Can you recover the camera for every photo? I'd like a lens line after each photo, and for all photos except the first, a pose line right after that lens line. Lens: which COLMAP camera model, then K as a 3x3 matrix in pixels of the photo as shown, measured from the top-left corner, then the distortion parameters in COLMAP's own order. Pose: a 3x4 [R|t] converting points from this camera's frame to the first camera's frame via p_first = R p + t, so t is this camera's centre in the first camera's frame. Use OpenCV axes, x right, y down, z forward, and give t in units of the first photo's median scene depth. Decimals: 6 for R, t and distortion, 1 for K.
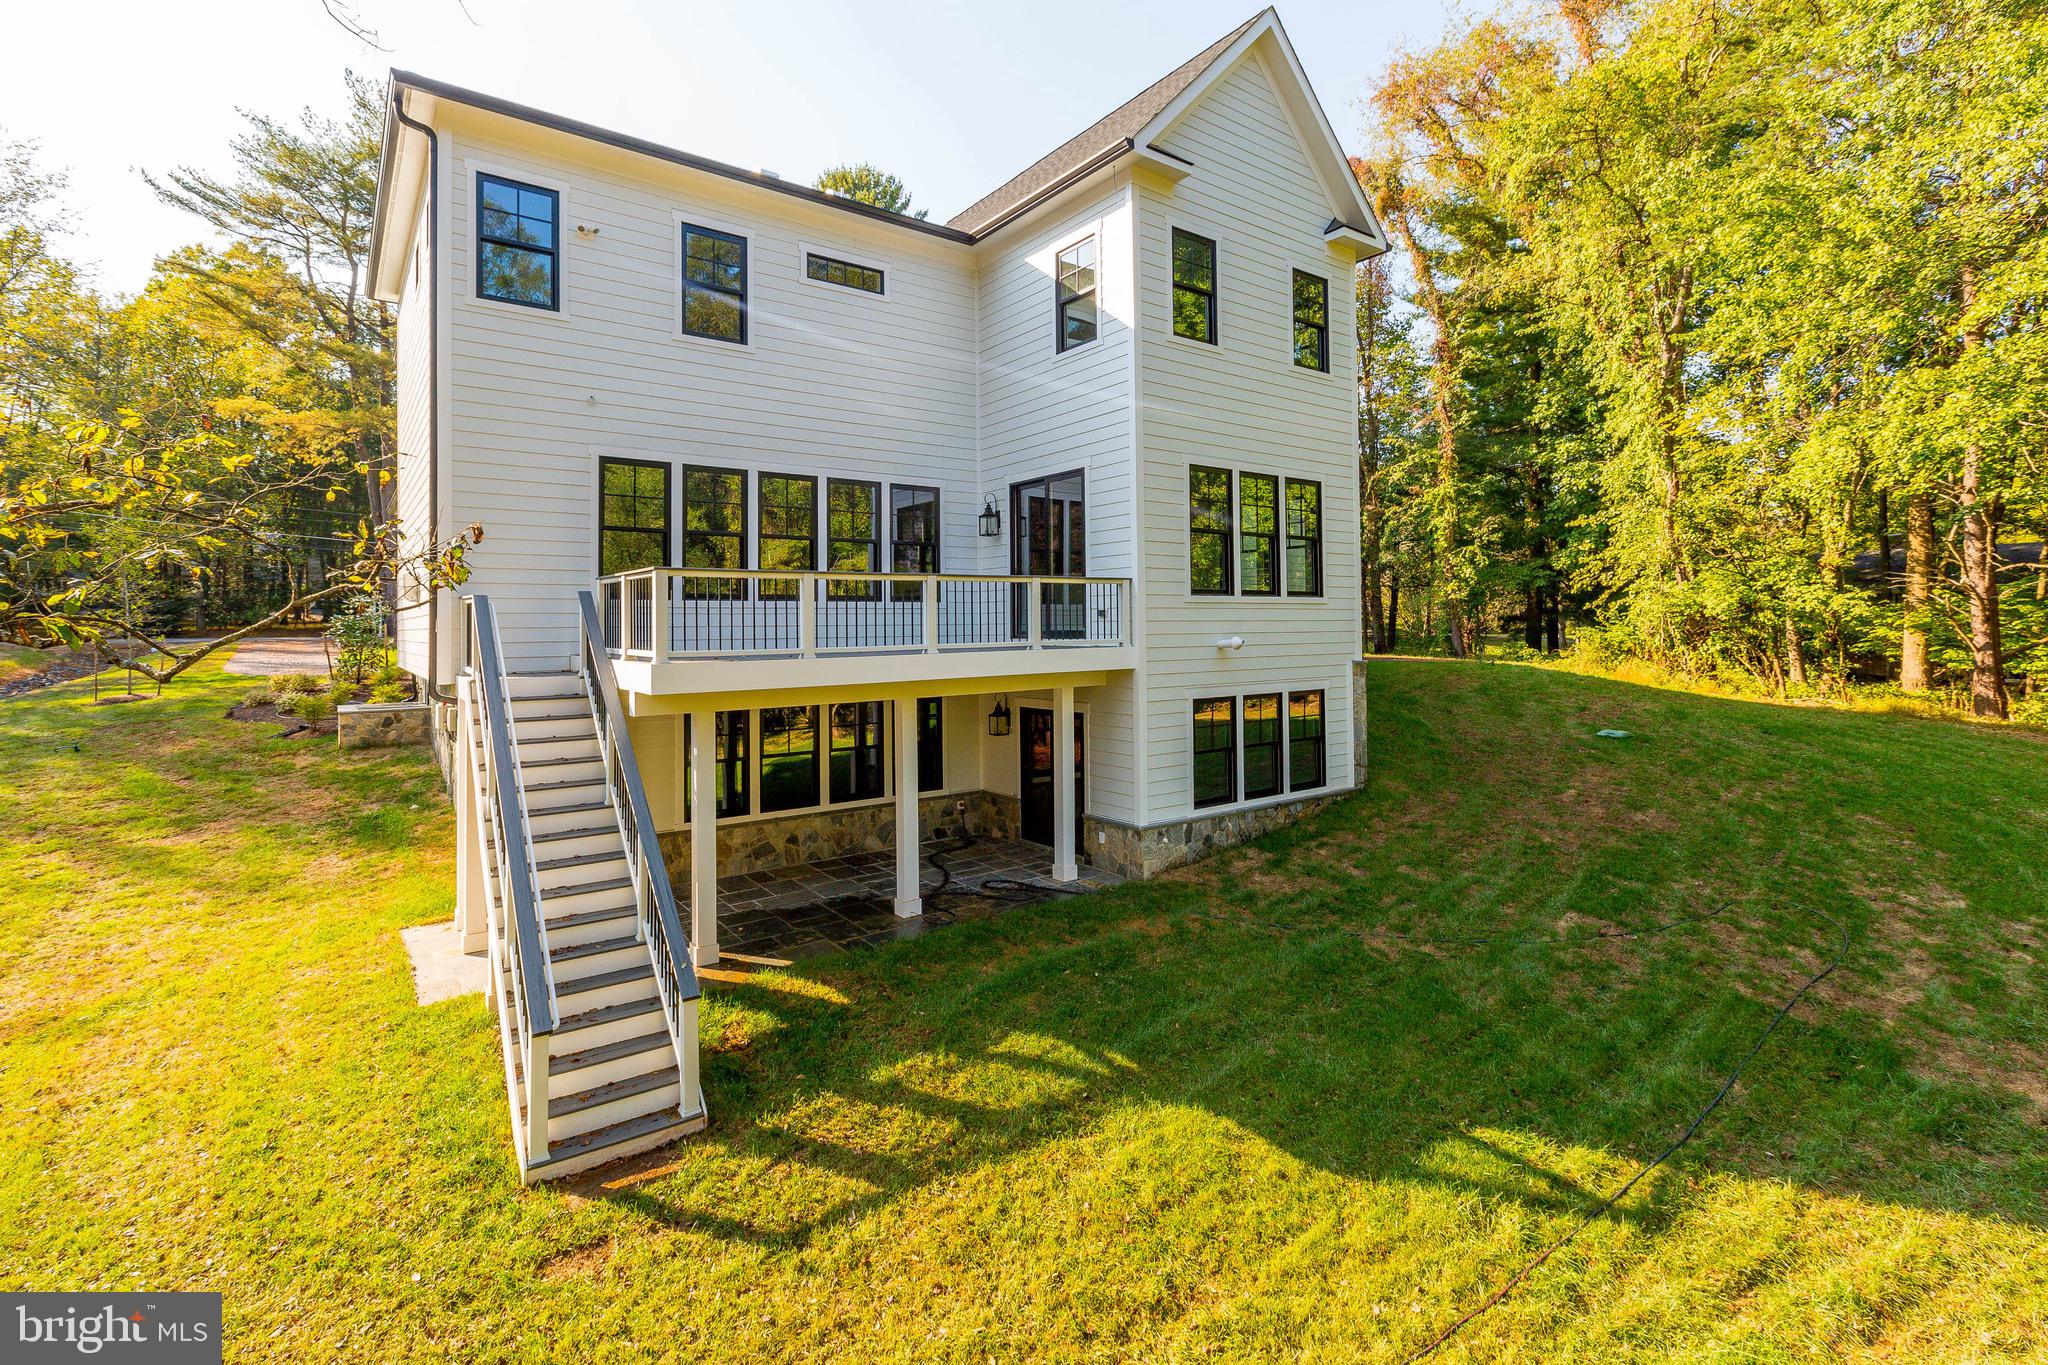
lens RADIAL K [[939.6, 0, 1023.1], [0, 939.6, 615.2], [0, 0, 1]] dist [0.016606, 0.012148]
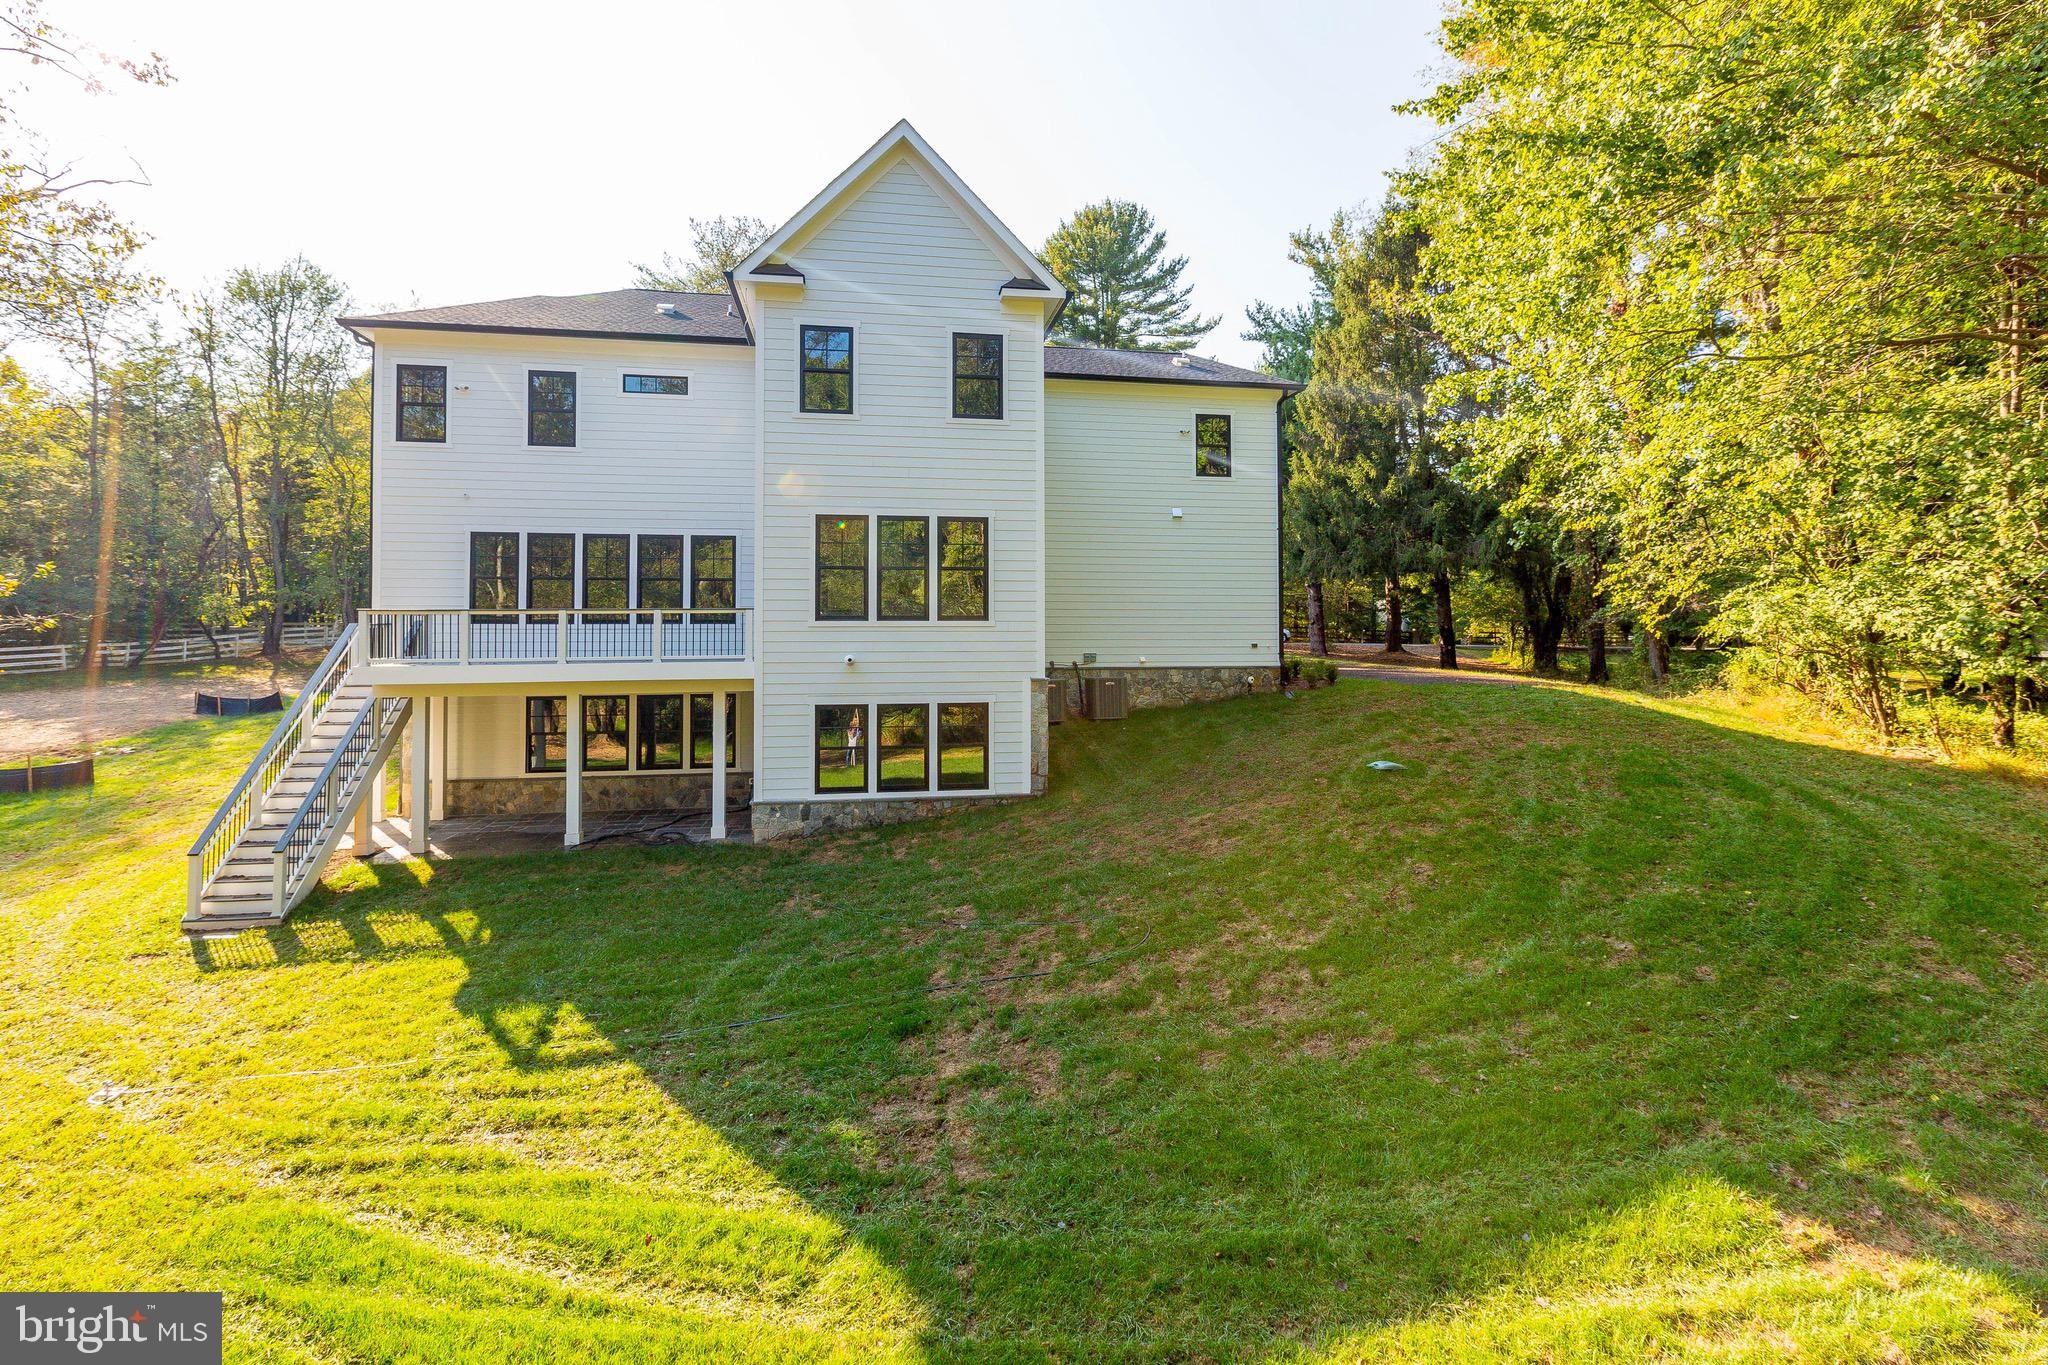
lens RADIAL K [[957.5, 0, 1154.3], [0, 957.5, 647.9], [0, 0, 1]] dist [0.001959, 0.000192]
pose [[0.895776, 0.011981, -0.444344, 1.126218], [-0.003486, 0.999795, 0.019930, -0.011975], [0.444492, -0.016304, 0.895635, 0.074261]]
